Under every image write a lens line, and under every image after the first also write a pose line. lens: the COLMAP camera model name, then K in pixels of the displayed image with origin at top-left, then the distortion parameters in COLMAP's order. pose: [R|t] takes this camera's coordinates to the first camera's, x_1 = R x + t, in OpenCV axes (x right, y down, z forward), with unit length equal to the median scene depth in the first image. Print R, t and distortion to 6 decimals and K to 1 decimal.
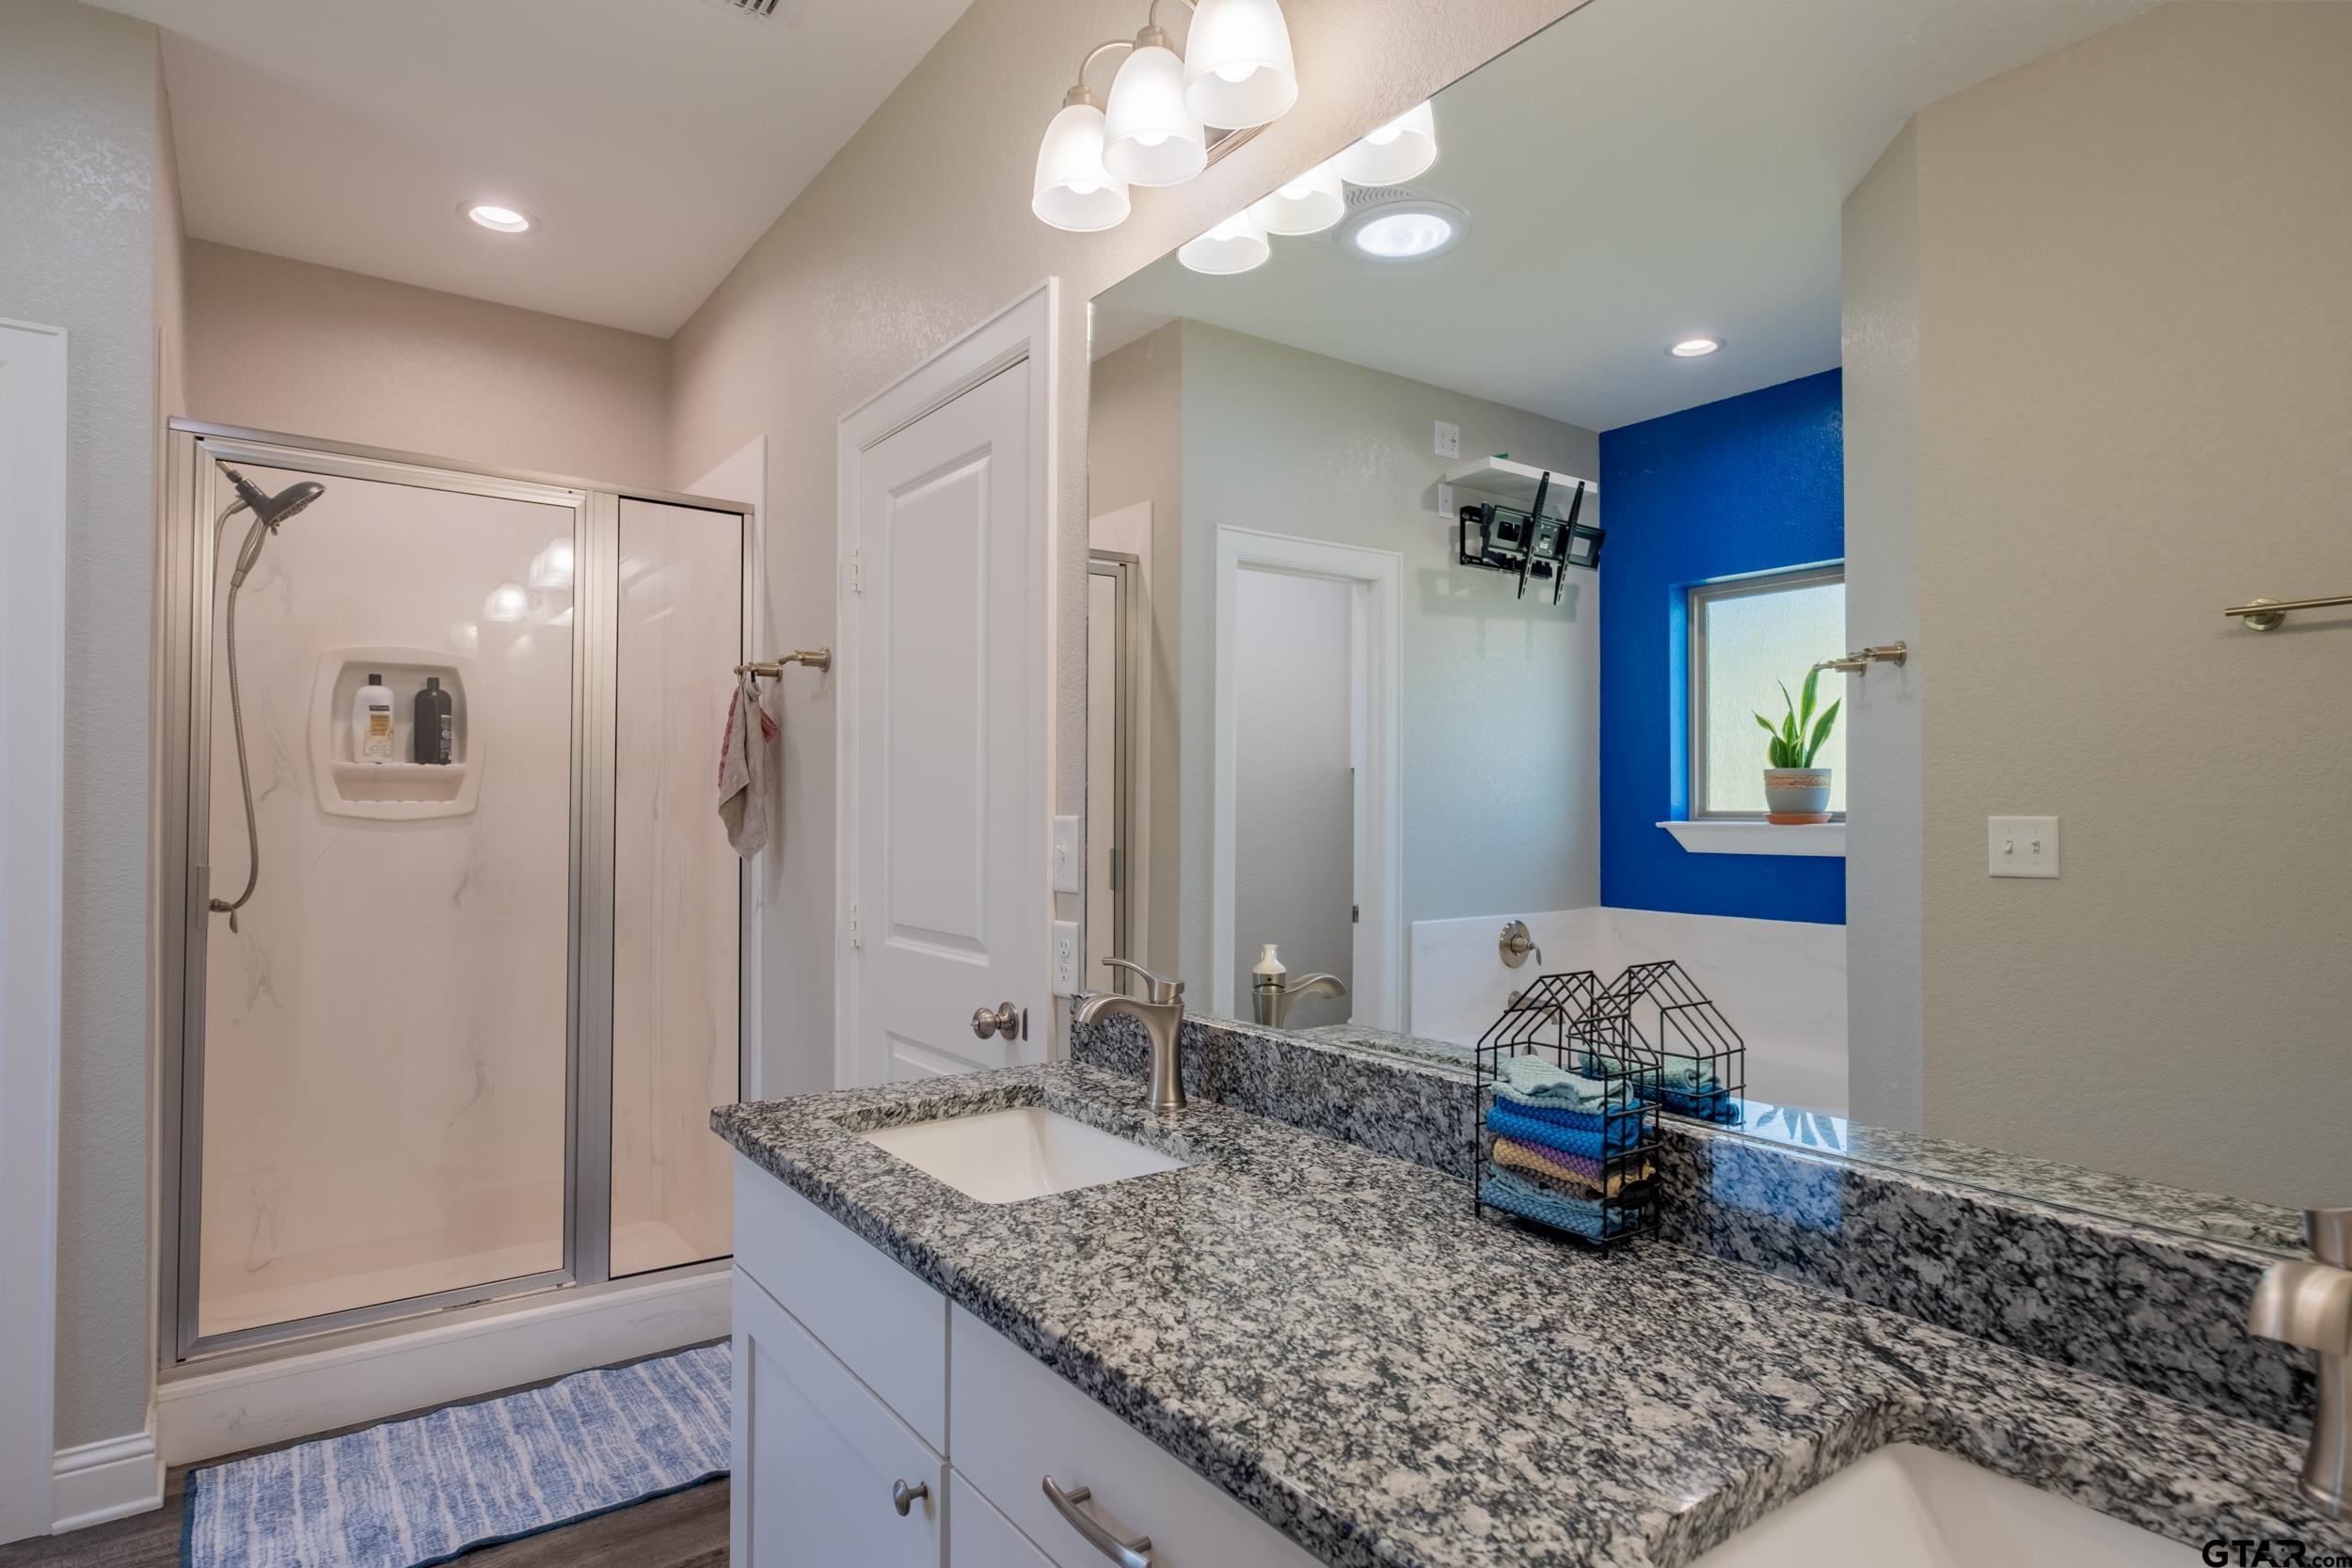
lens RADIAL K [[1294.8, 0, 1173.3], [0, 1294.8, 785.0], [0, 0, 1]] dist [0.004657, 0.000358]
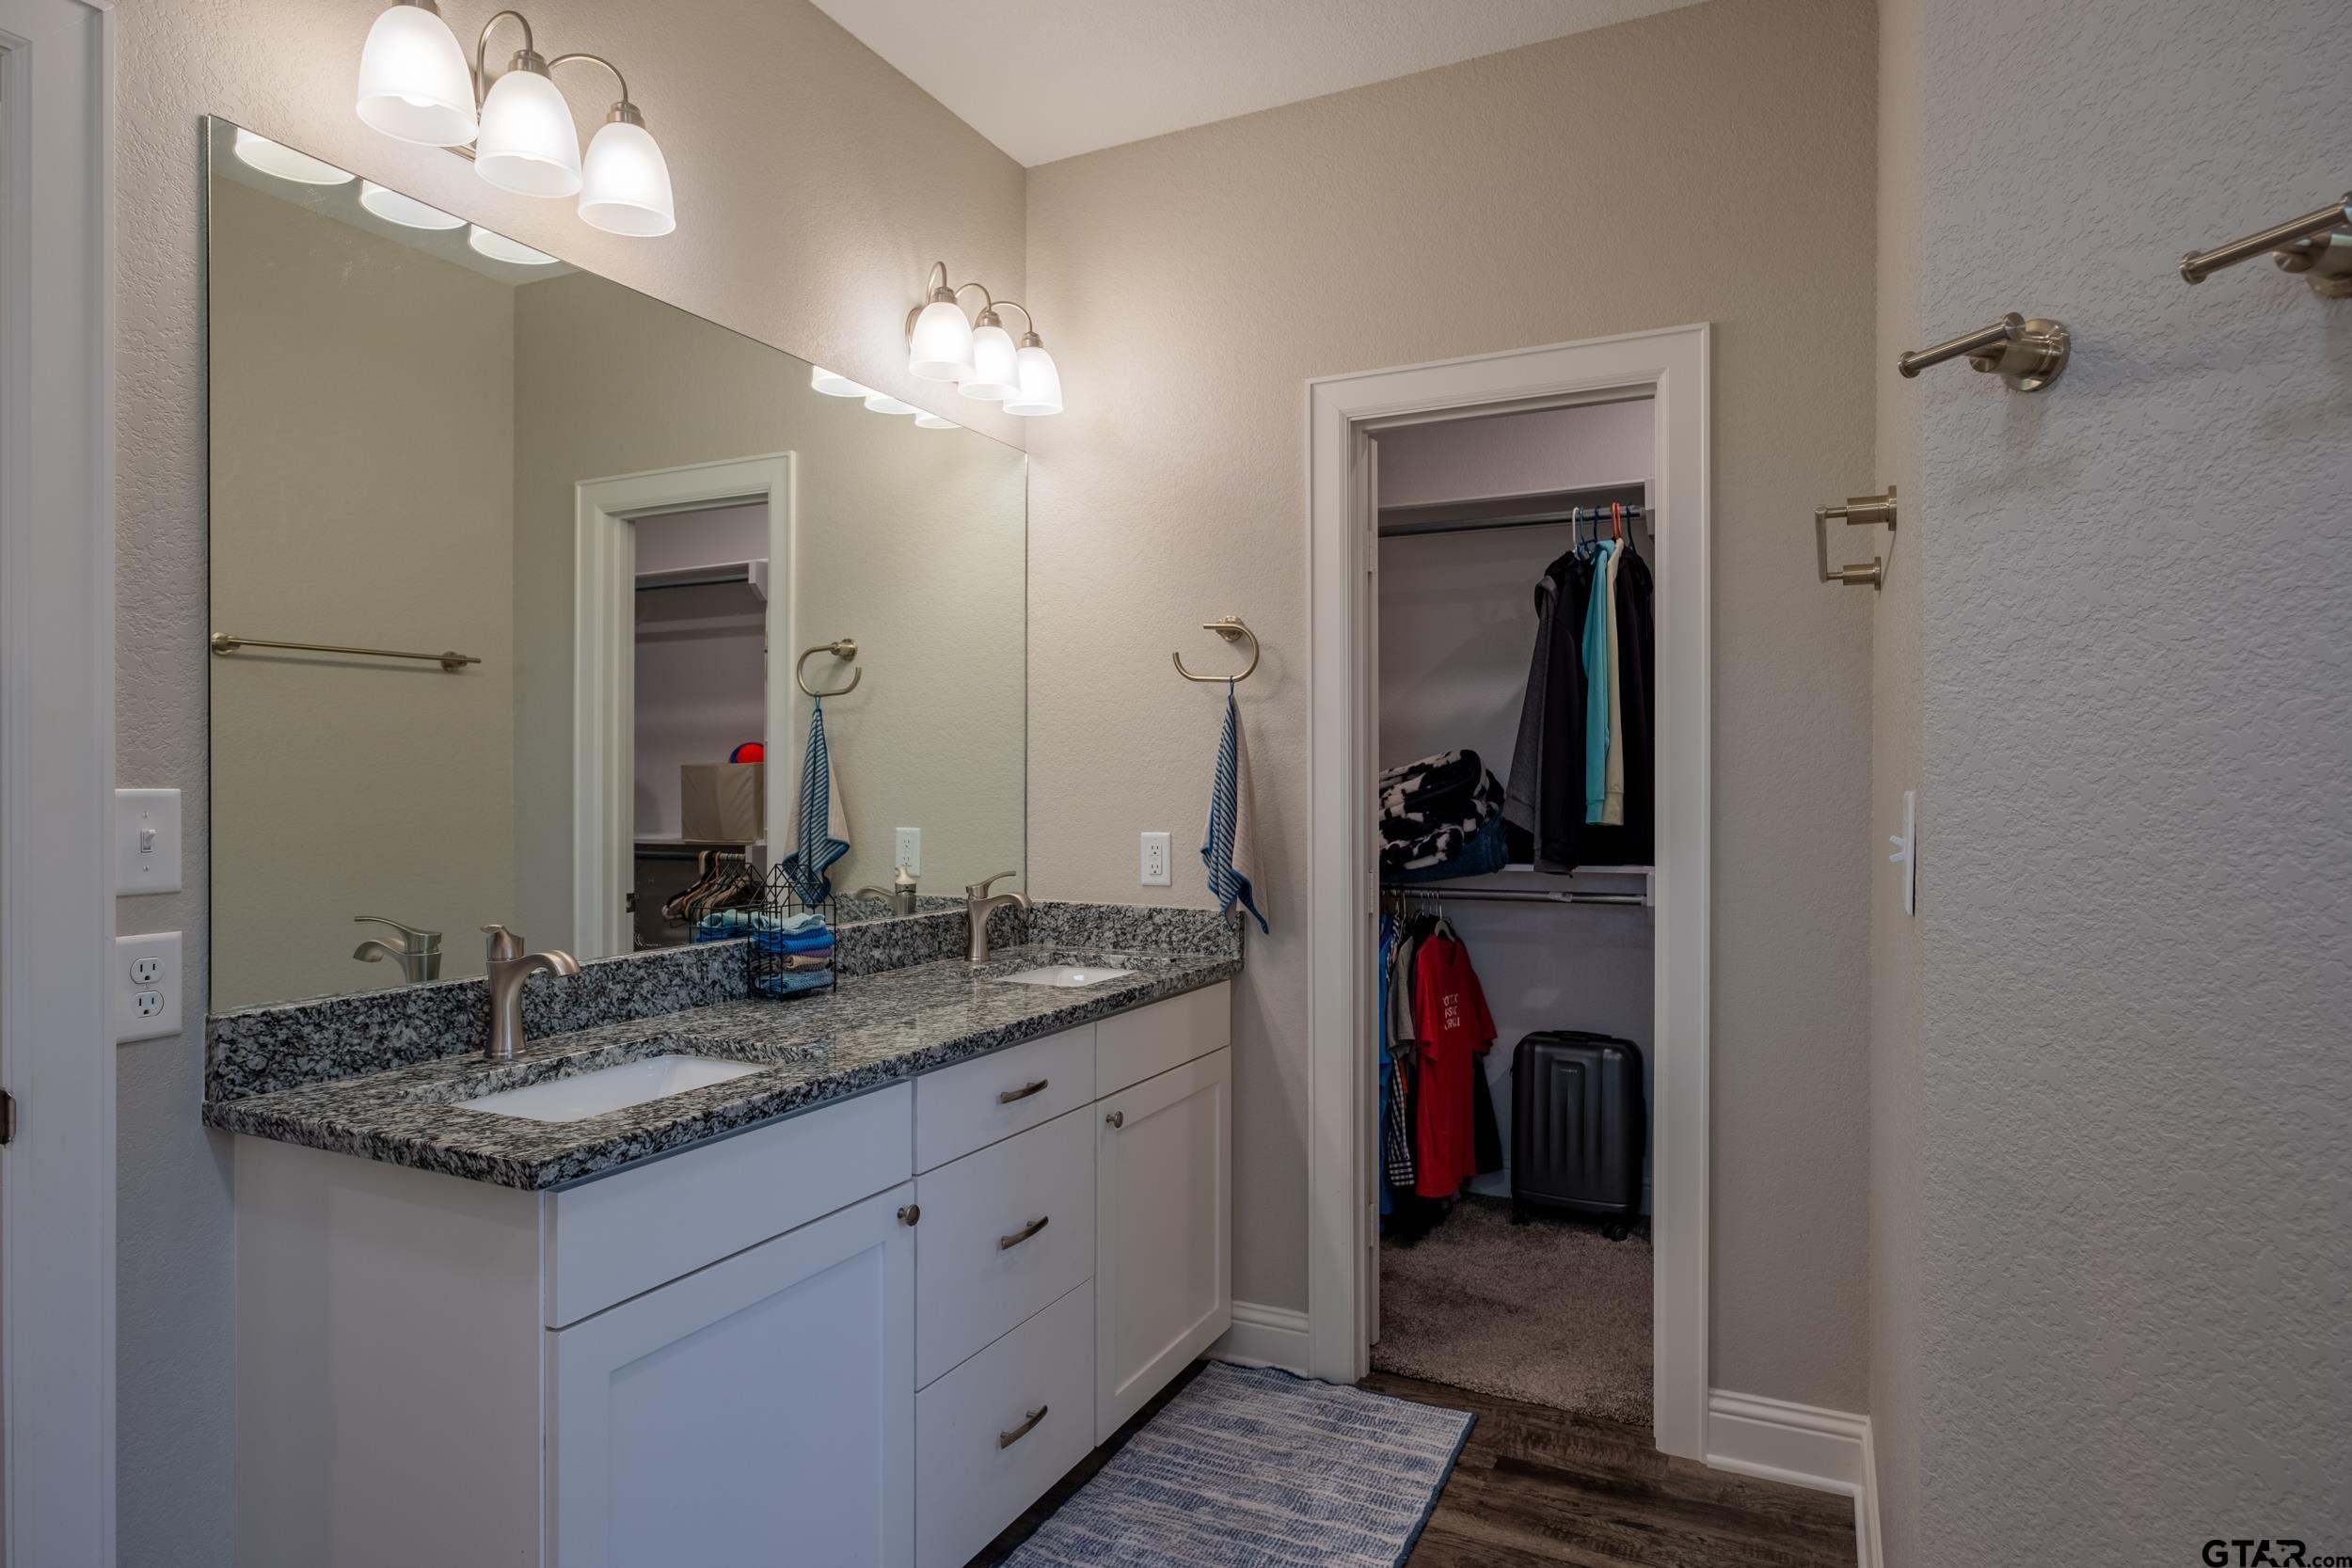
lens RADIAL K [[1340.1, 0, 1169.8], [0, 1340.1, 786.1], [0, 0, 1]] dist [-0.001514, -0.000043]
pose [[-0.474874, 0.000193, 0.880054, -1.414343], [-0.011658, 0.999911, -0.006510, 0.029229], [-0.879977, -0.013351, -0.474829, 1.193469]]
